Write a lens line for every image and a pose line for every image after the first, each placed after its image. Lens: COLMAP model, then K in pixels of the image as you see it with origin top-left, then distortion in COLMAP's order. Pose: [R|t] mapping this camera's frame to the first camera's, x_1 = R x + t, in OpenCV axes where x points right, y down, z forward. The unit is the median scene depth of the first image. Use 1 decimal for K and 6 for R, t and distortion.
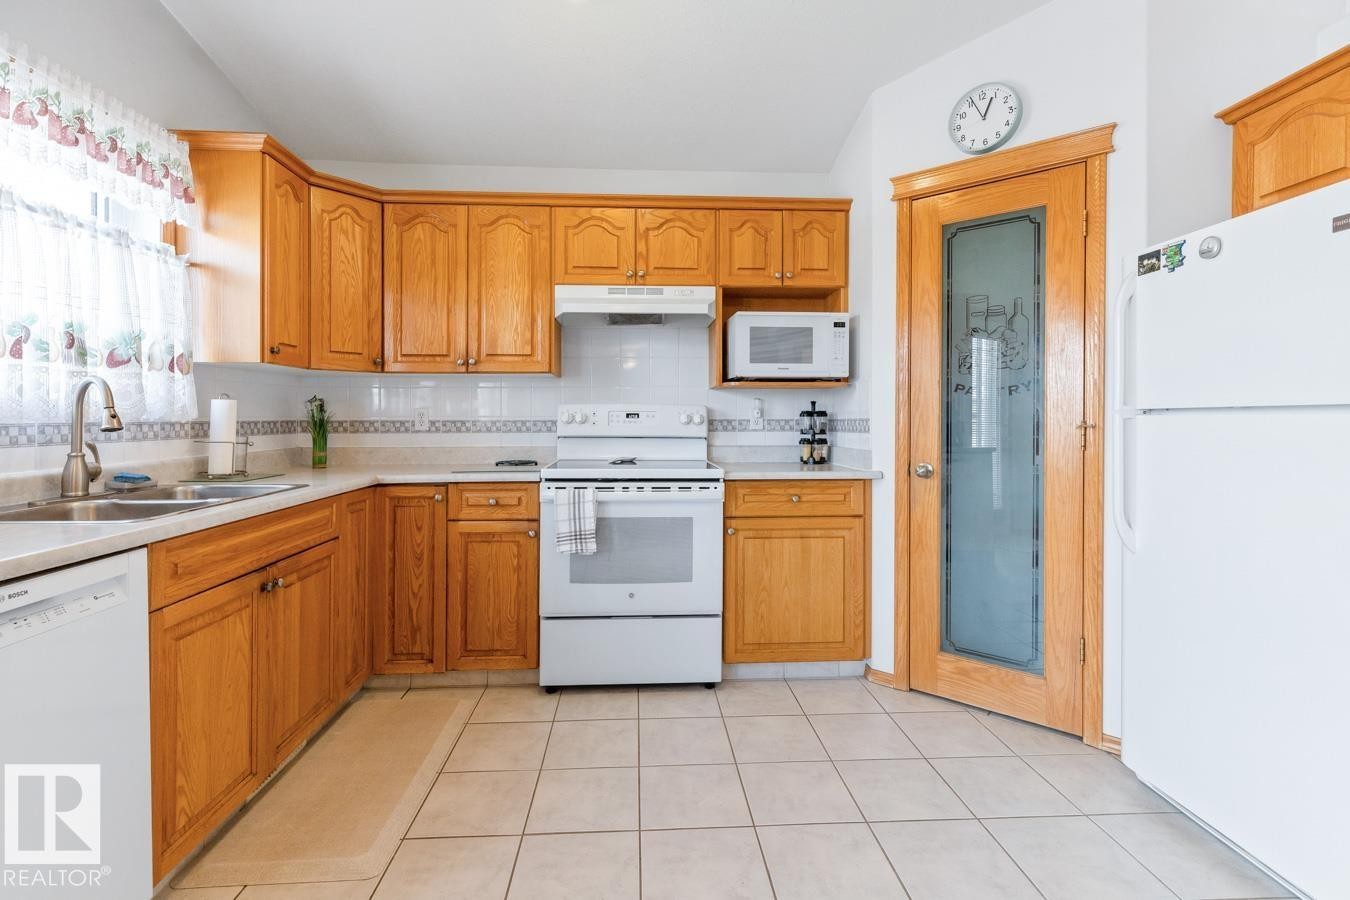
lens RADIAL K [[624.3, 0, 666.4], [0, 624.3, 416.7], [0, 0, 1]] dist [0.005221, -0.000747]
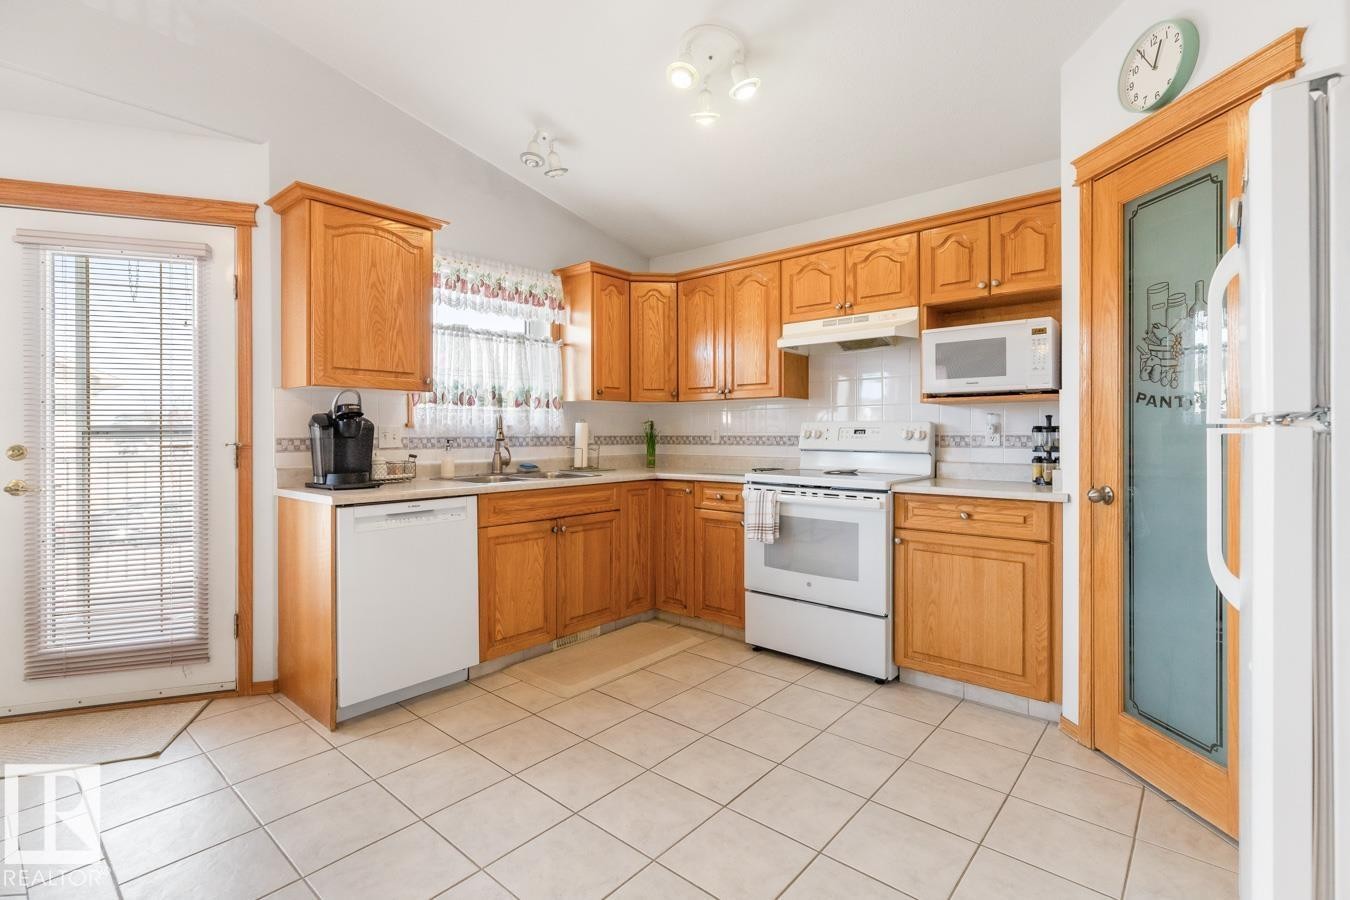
lens RADIAL K [[624.3, 0, 679.4], [0, 624.3, 431.1], [0, 0, 1]] dist [0.005221, -0.000747]
pose [[0.721700, -0.003304, -0.692198, 0.576009], [0.001680, 0.999994, -0.003021, 0.000061], [0.692204, 0.001017, 0.721701, -0.020075]]
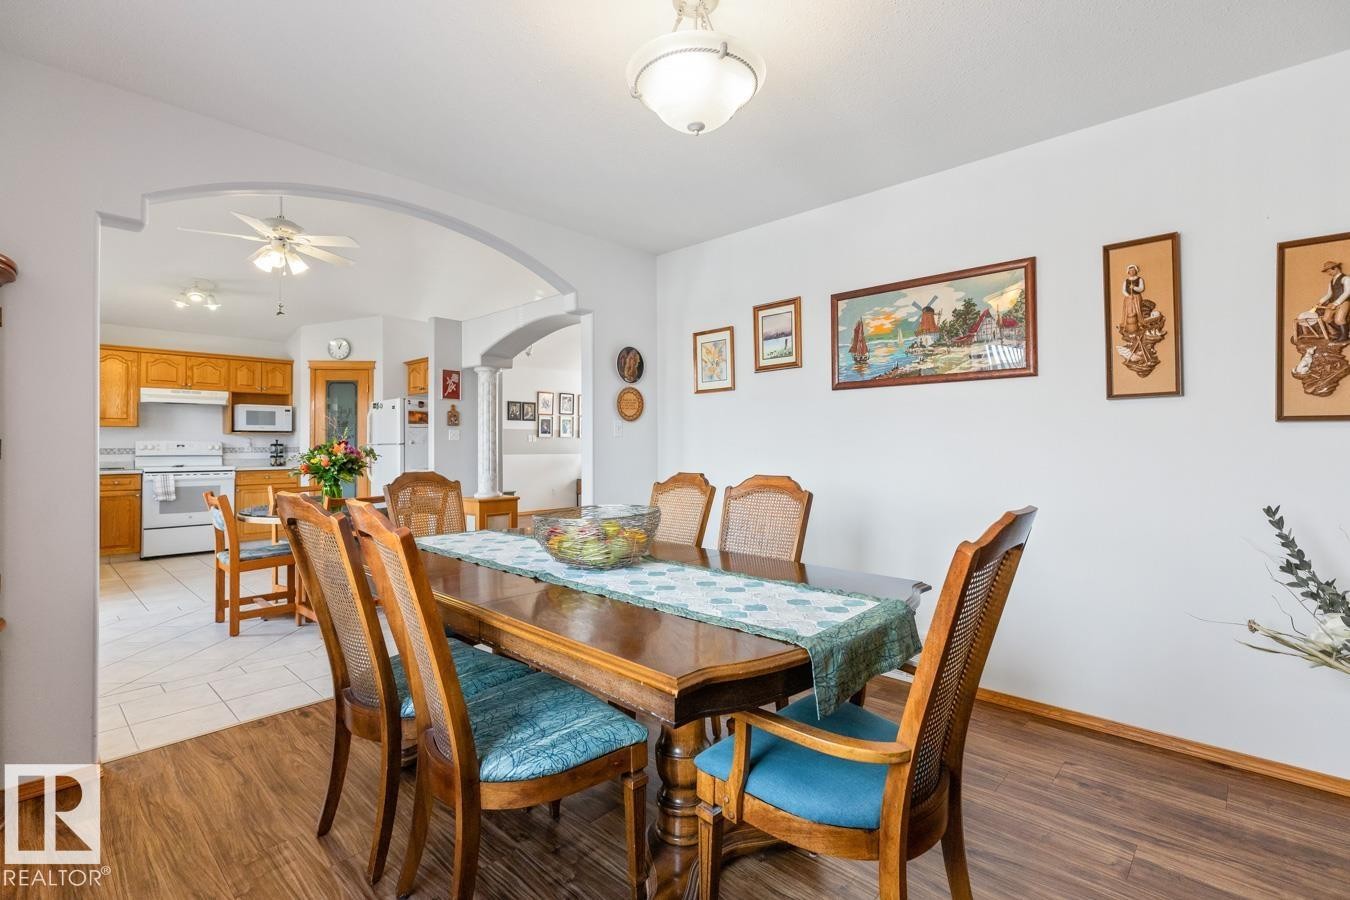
lens RADIAL K [[624.3, 0, 677.6], [0, 624.3, 440.6], [0, 0, 1]] dist [0.005221, -0.000747]
pose [[0.719174, 0.002956, 0.694824, -0.394037], [0.002743, 0.999971, -0.007093, -0.000715], [-0.694825, 0.007007, 0.719145, -2.165569]]
